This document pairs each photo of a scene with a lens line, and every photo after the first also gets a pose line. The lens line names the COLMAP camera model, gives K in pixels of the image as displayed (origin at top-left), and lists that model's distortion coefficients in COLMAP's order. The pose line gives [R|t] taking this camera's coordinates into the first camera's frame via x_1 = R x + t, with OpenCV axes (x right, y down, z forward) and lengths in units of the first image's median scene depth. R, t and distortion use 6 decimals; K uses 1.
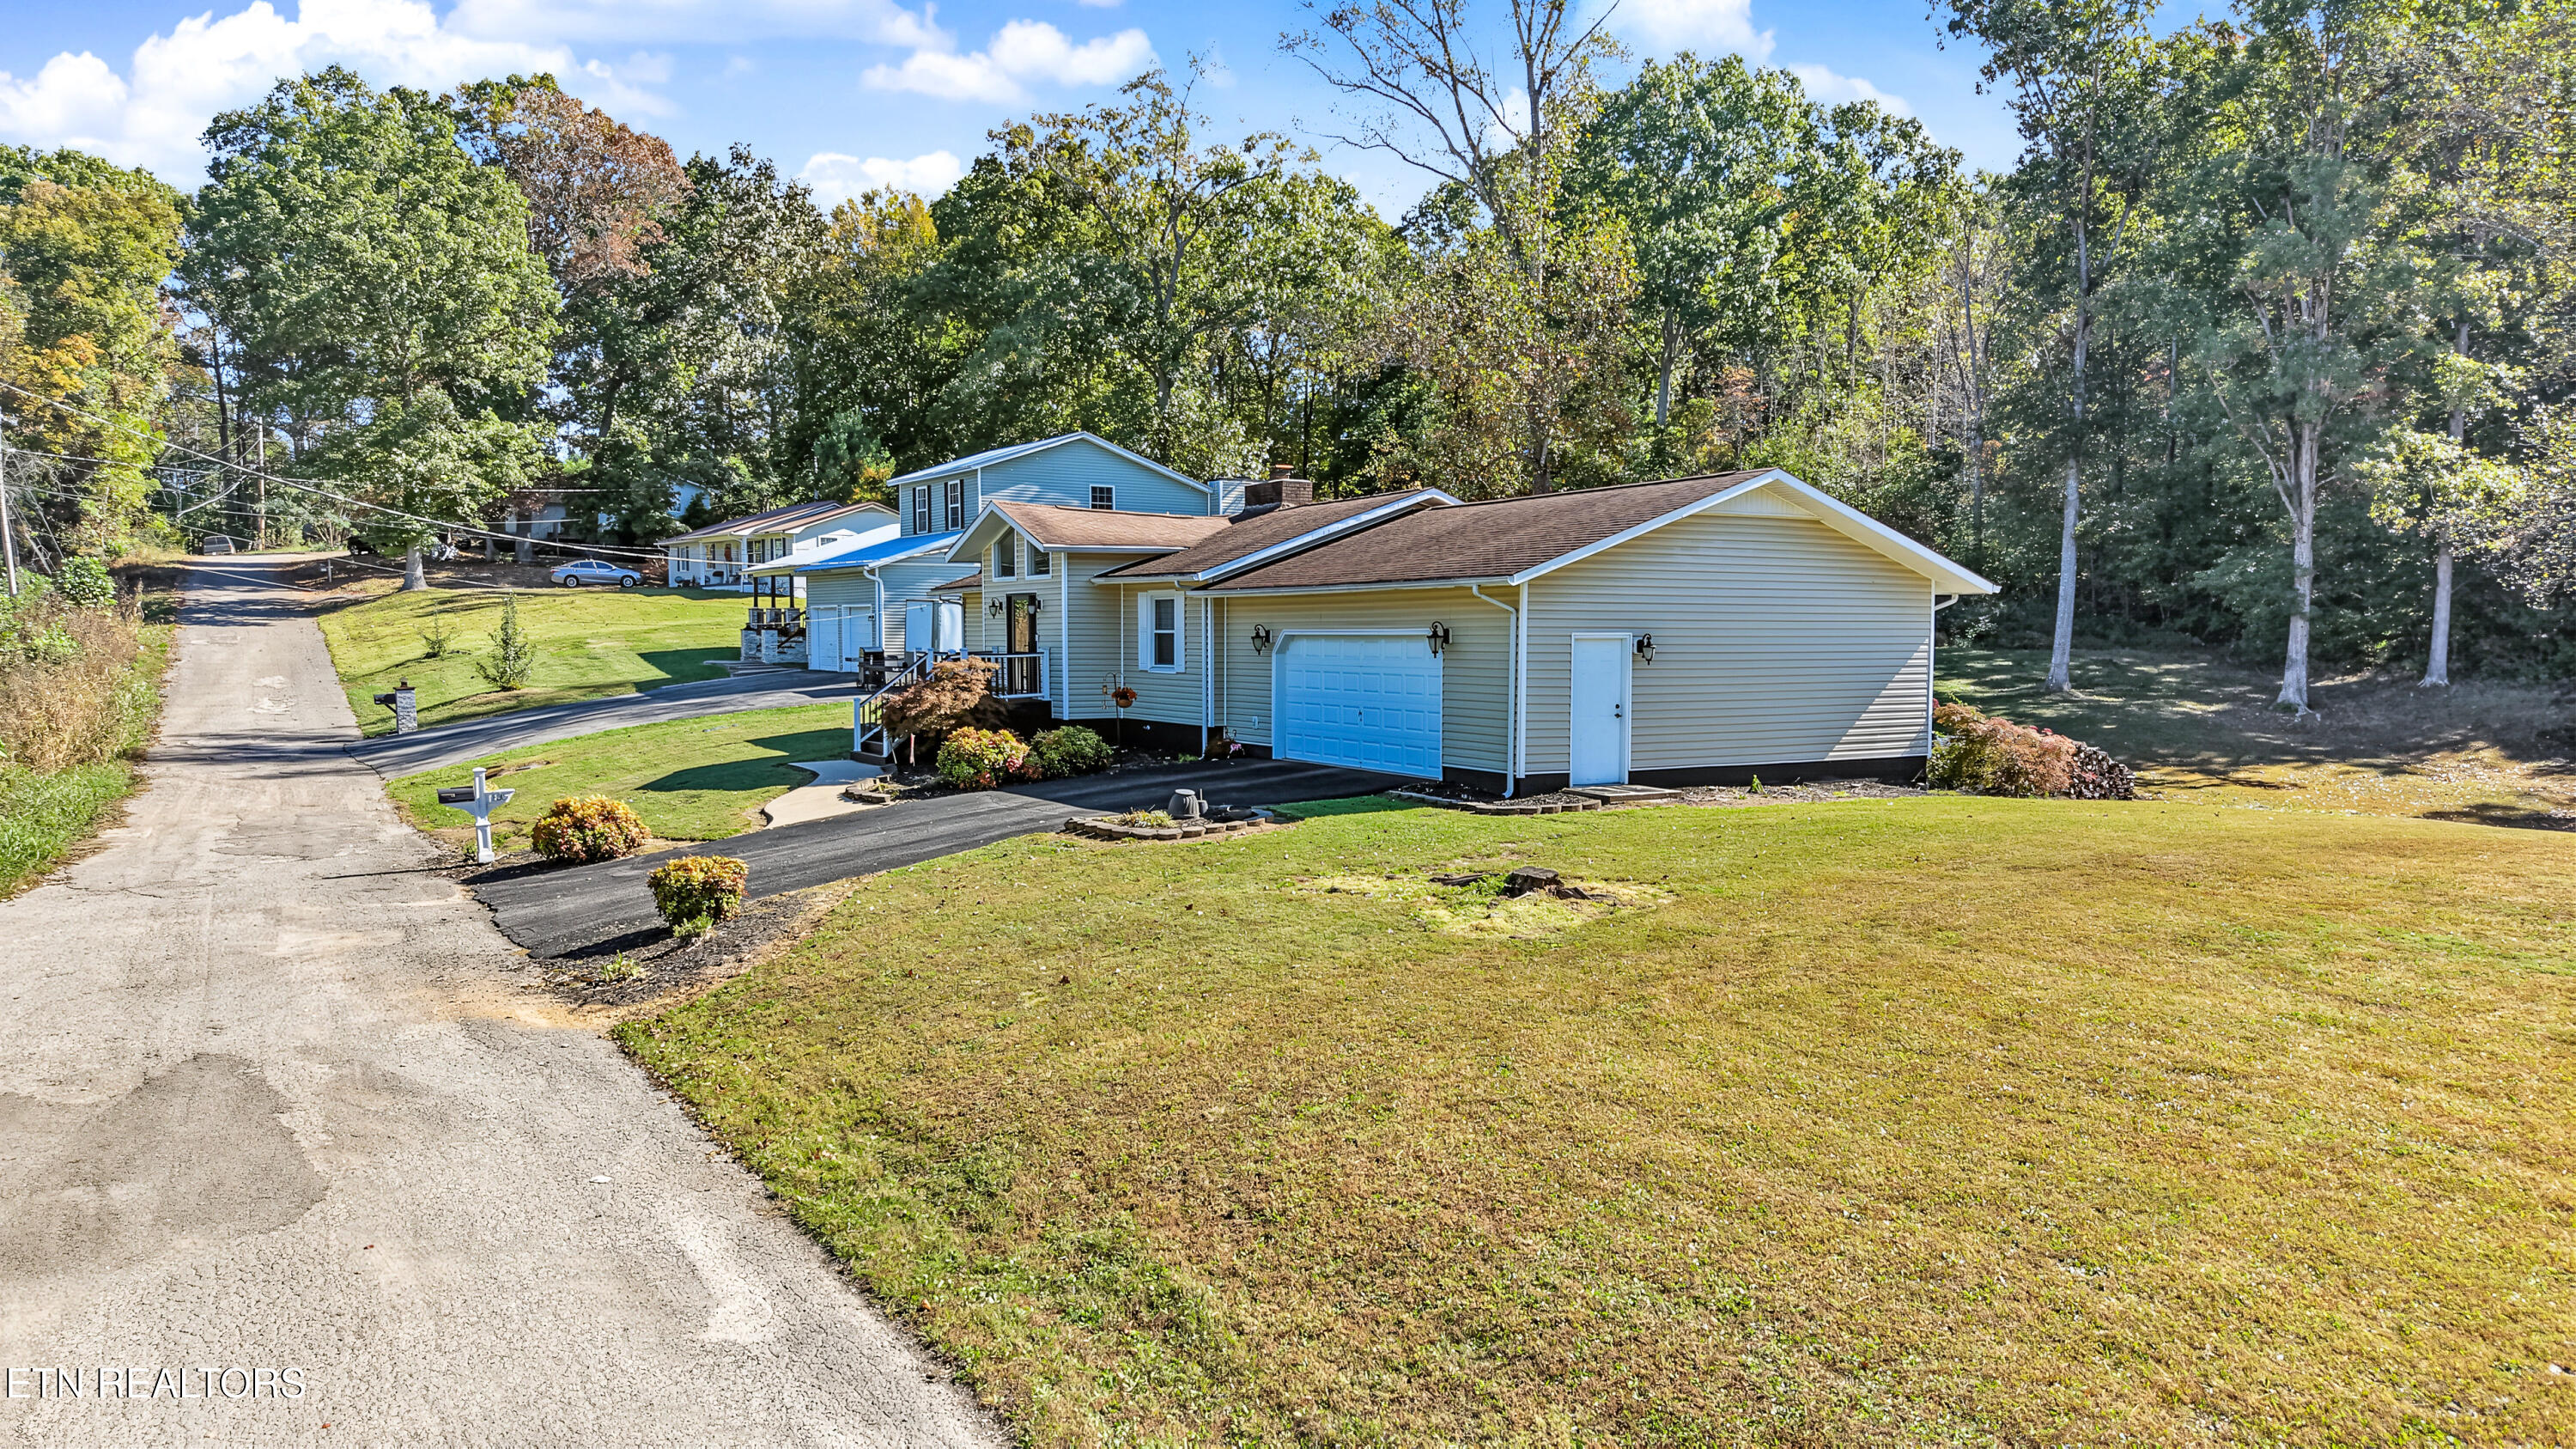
lens RADIAL K [[1700.8, 0, 1288.0], [0, 1700.8, 724.5], [0, 0, 1]] dist [0.070817, -0.084998]
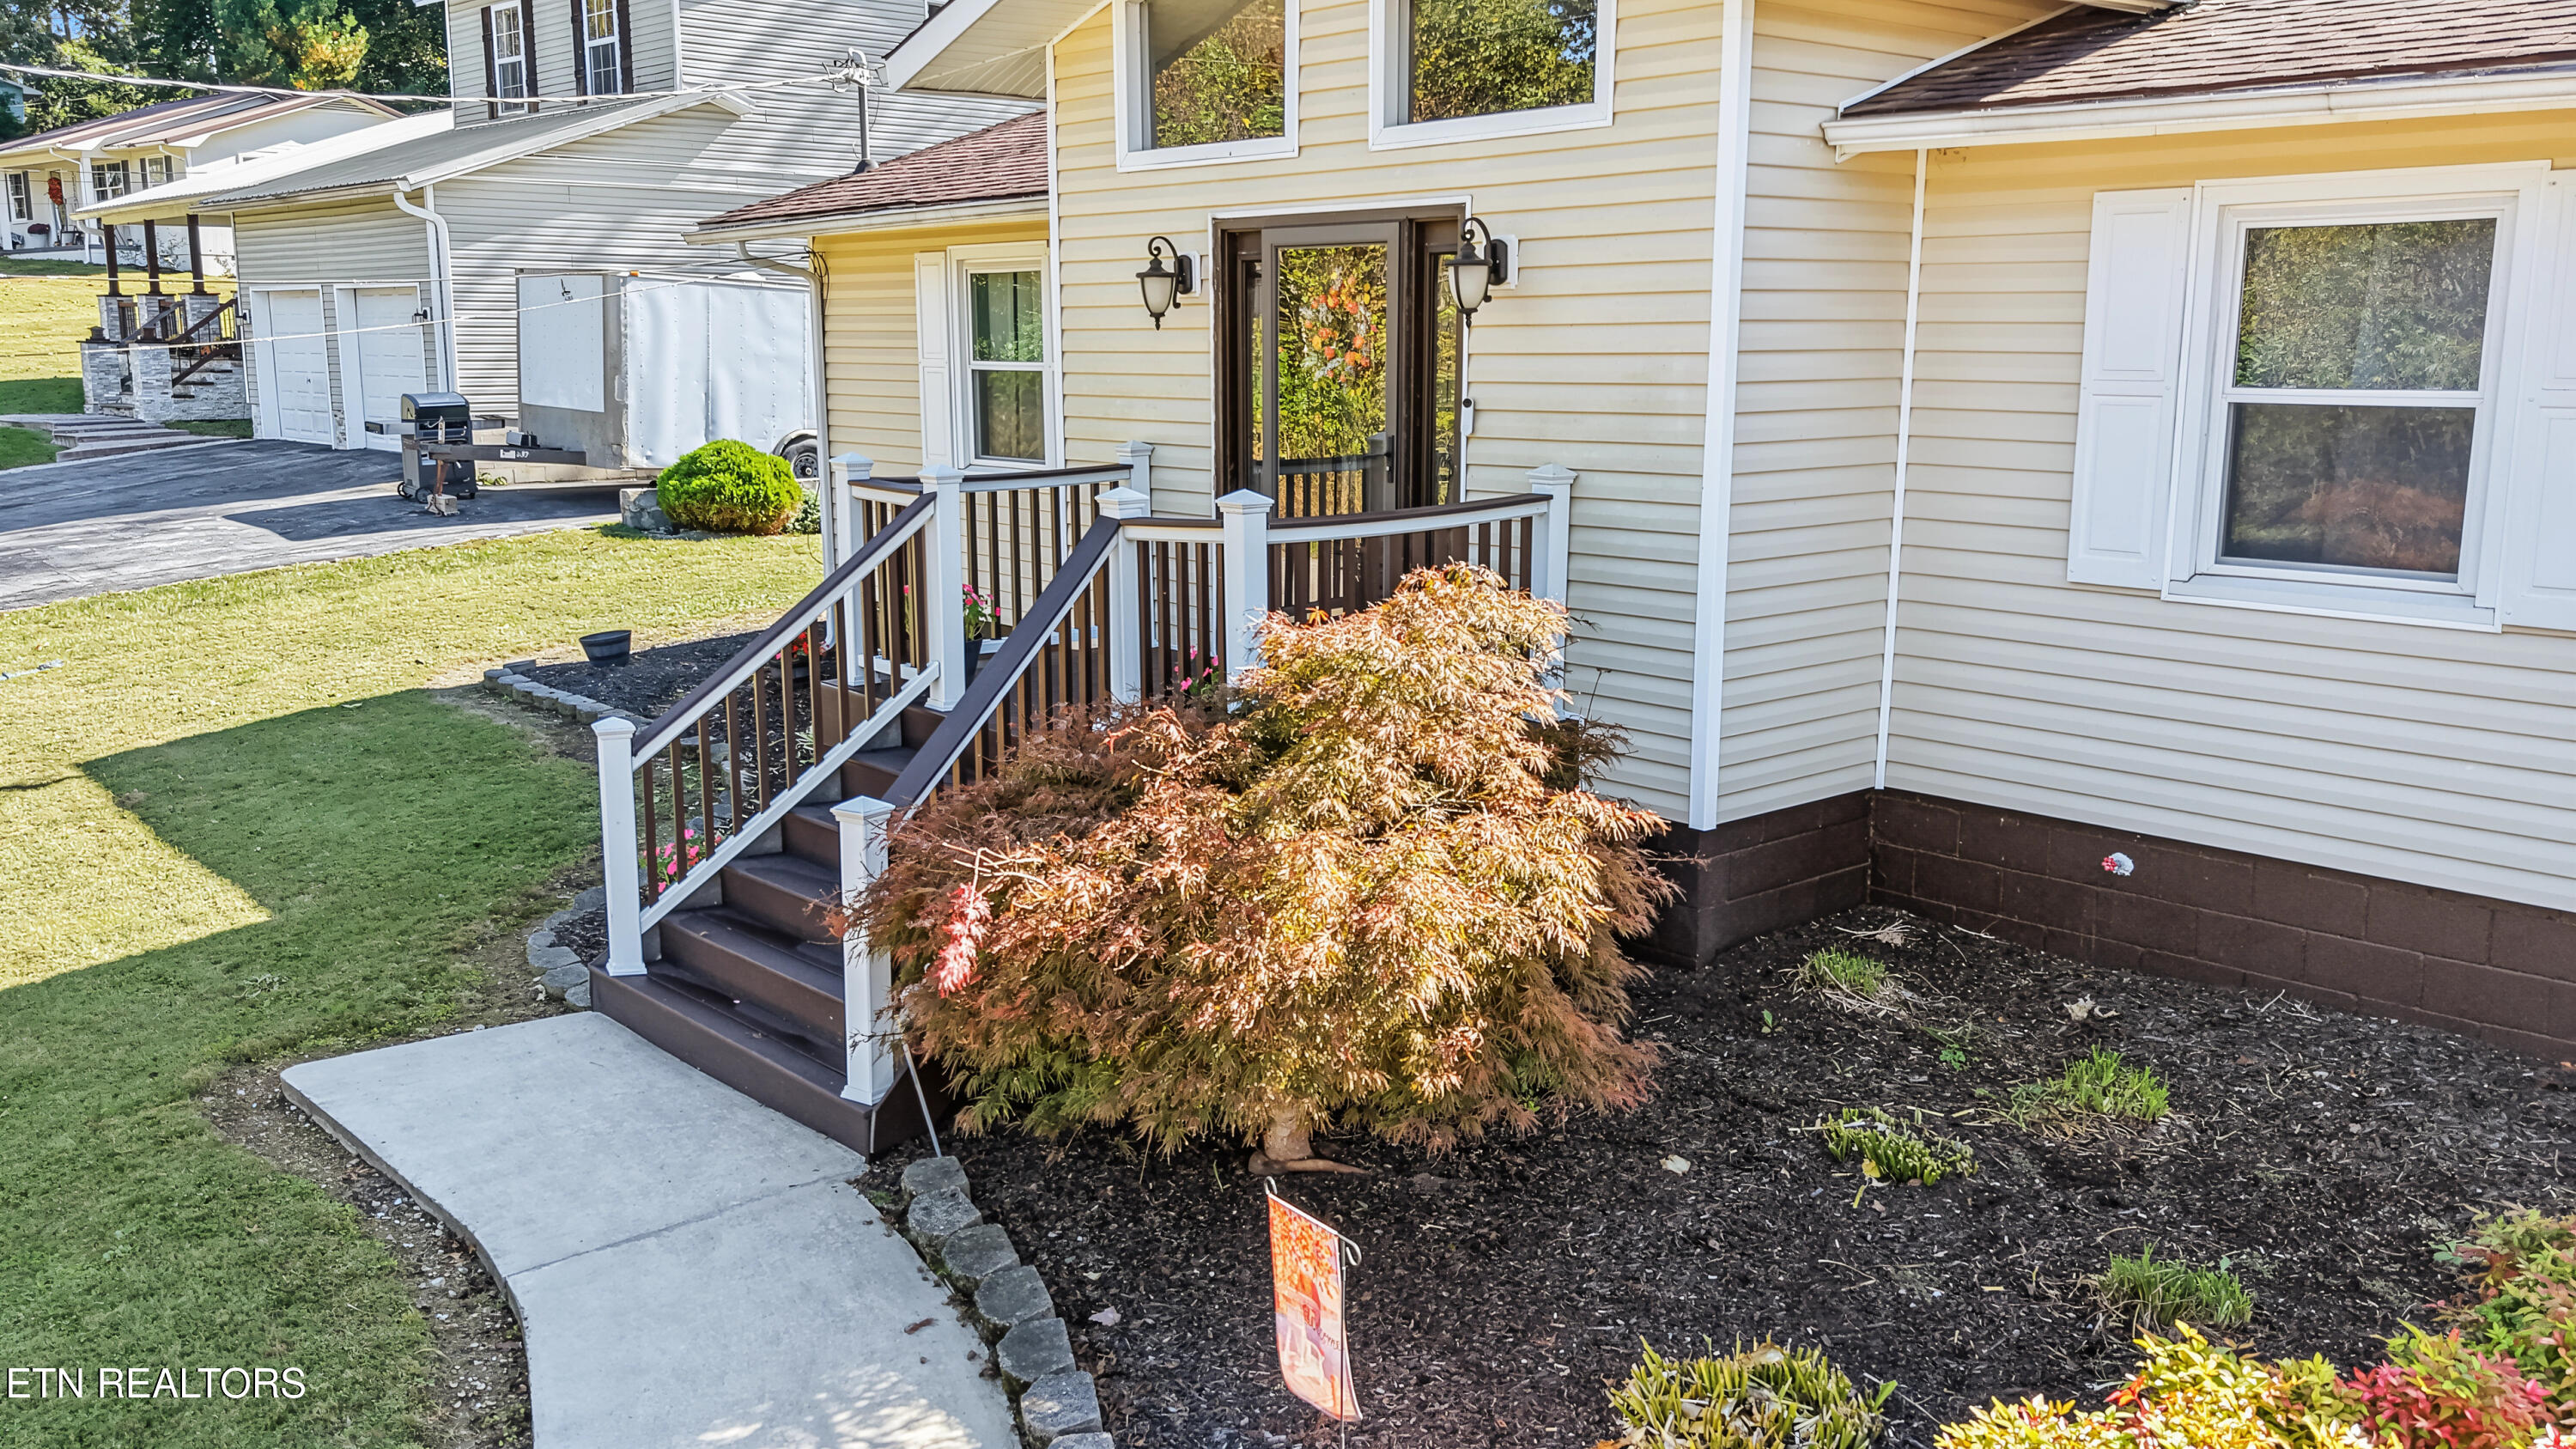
lens RADIAL K [[2092.7, 0, 1288.0], [0, 2092.7, 724.5], [0, 0, 1]] dist [0.019234, -0.002508]
pose [[0.981699, -0.038702, 0.186465, -0.124633], [0.013725, 0.990964, 0.133422, -0.027309], [-0.189944, -0.128421, 0.973360, 0.419233]]
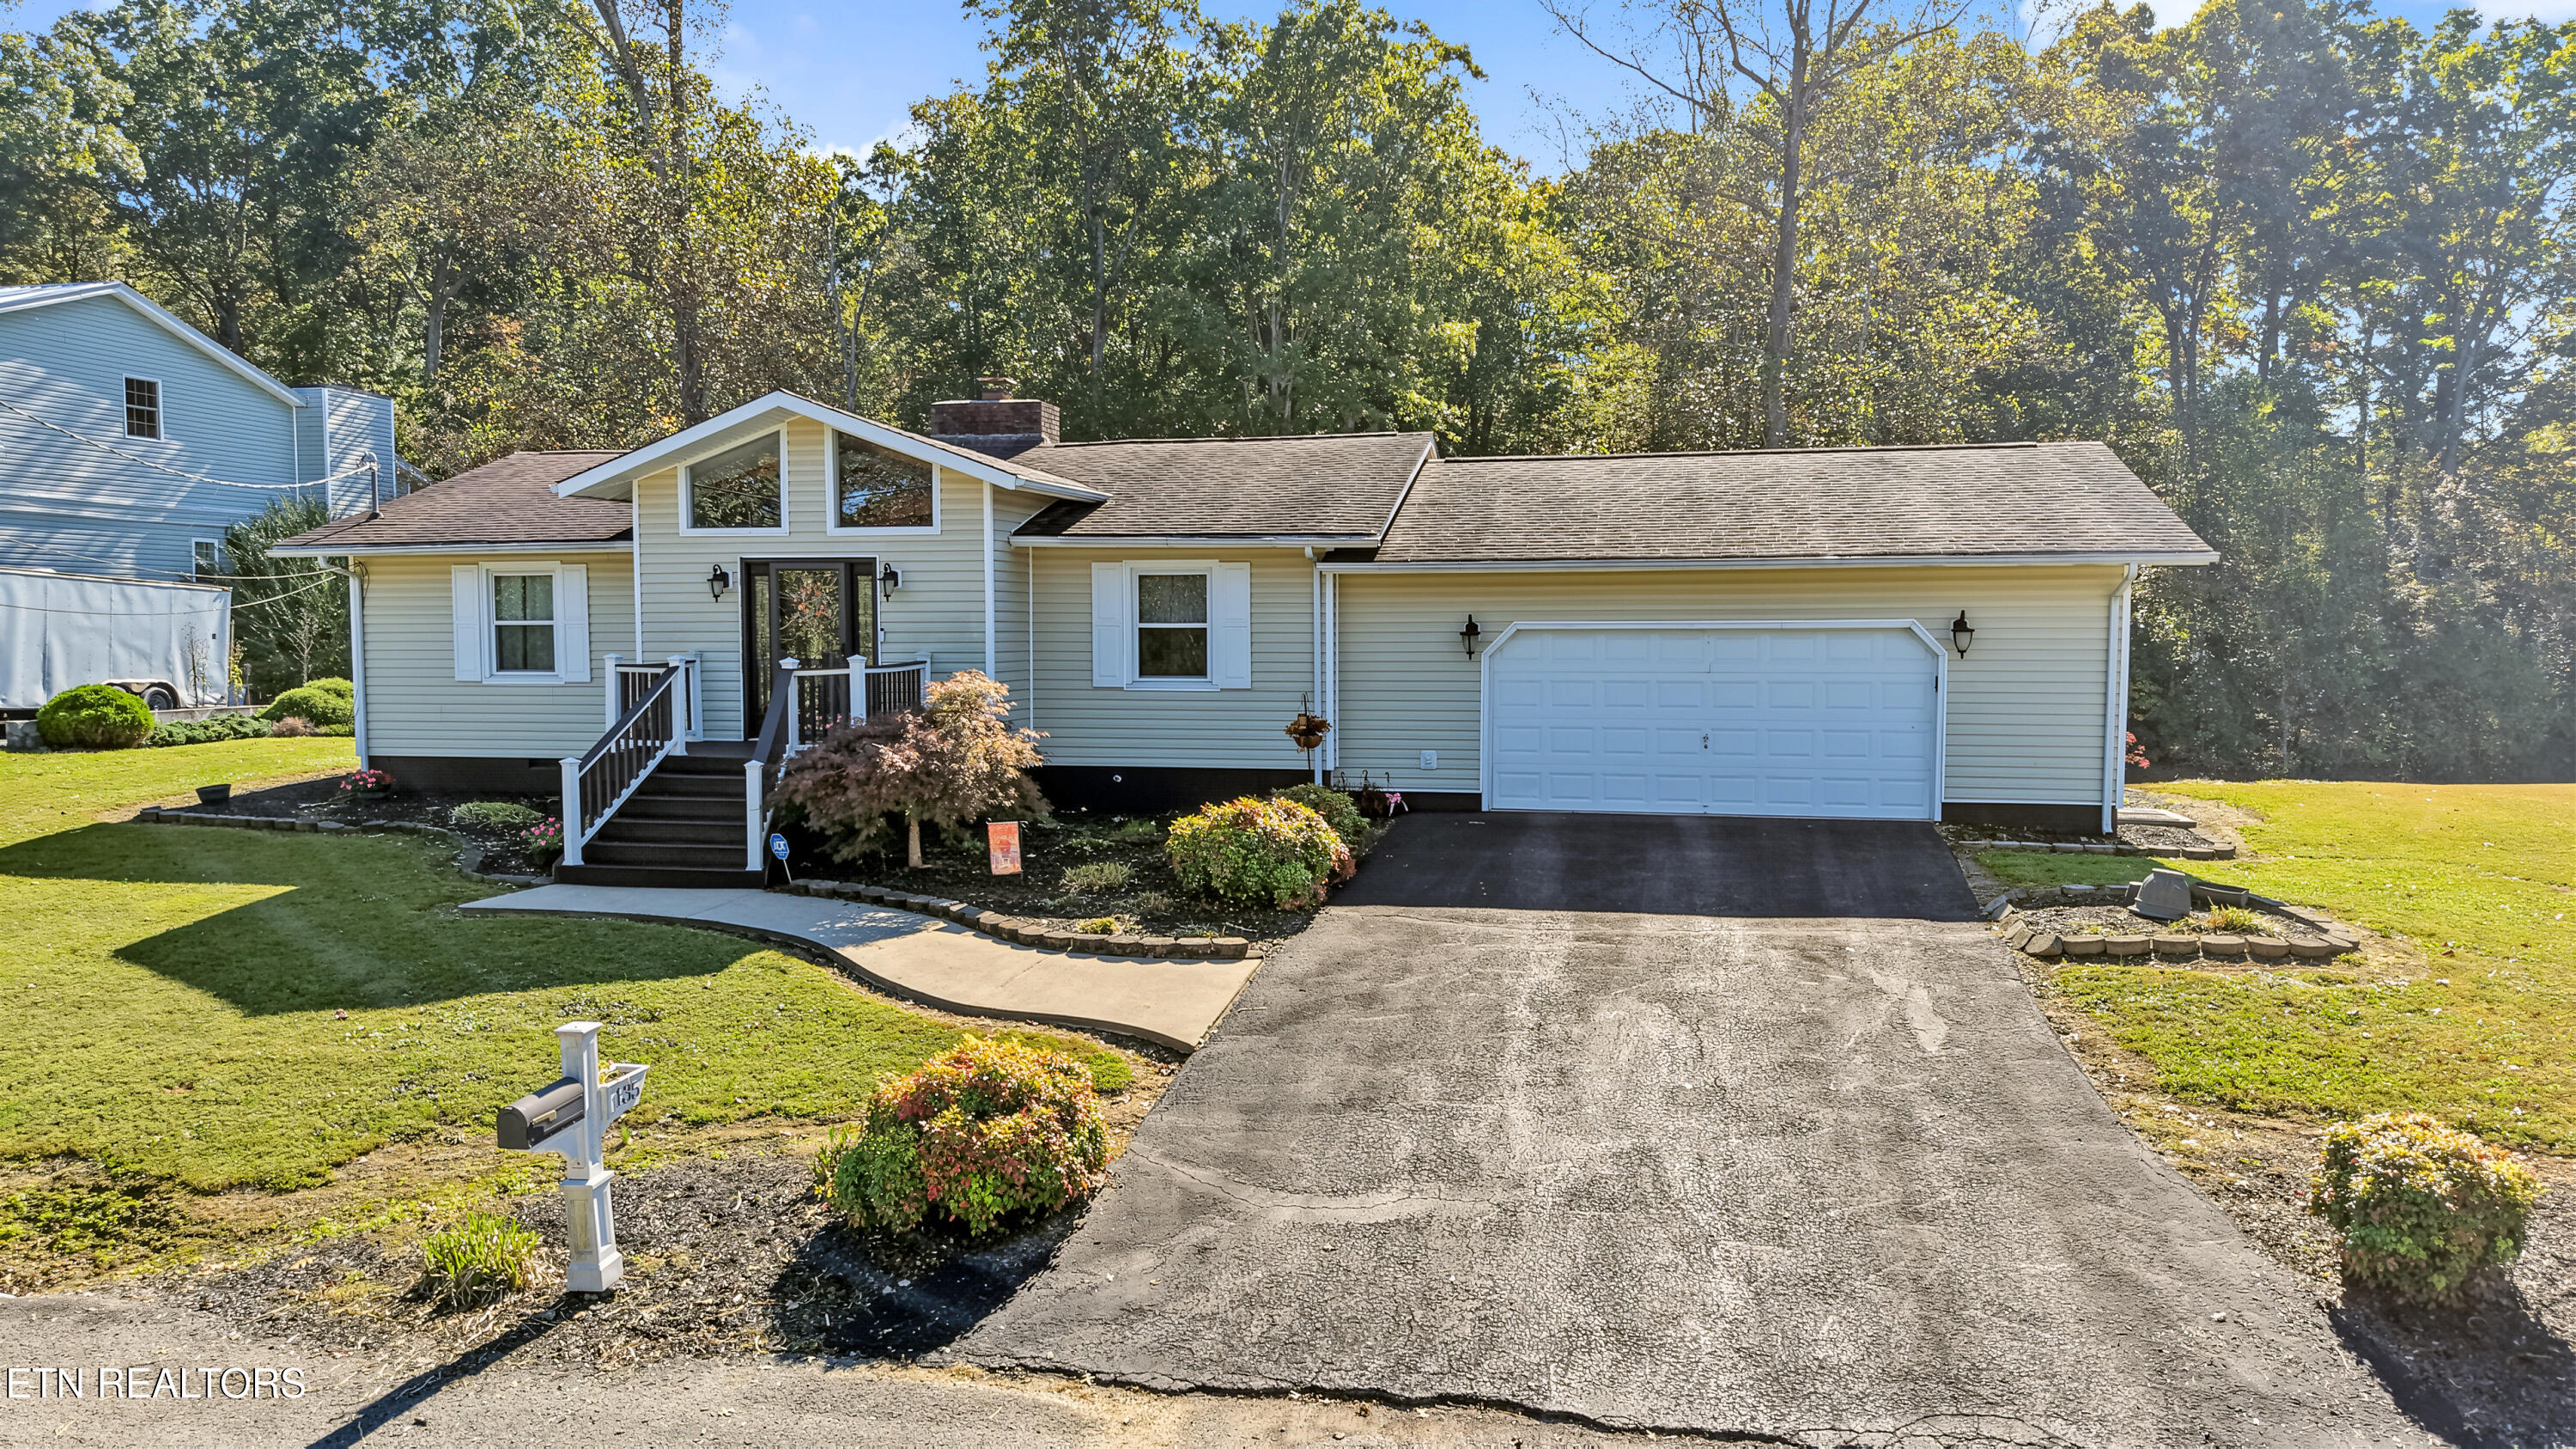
lens RADIAL K [[1700.8, 0, 1288.0], [0, 1700.8, 724.5], [0, 0, 1]] dist [0.070817, -0.084998]
pose [[0.669324, -0.047749, 0.741434, -0.272695], [0.043243, 0.998745, 0.025282, -0.016906], [-0.741711, 0.015140, 0.670549, 0.290245]]
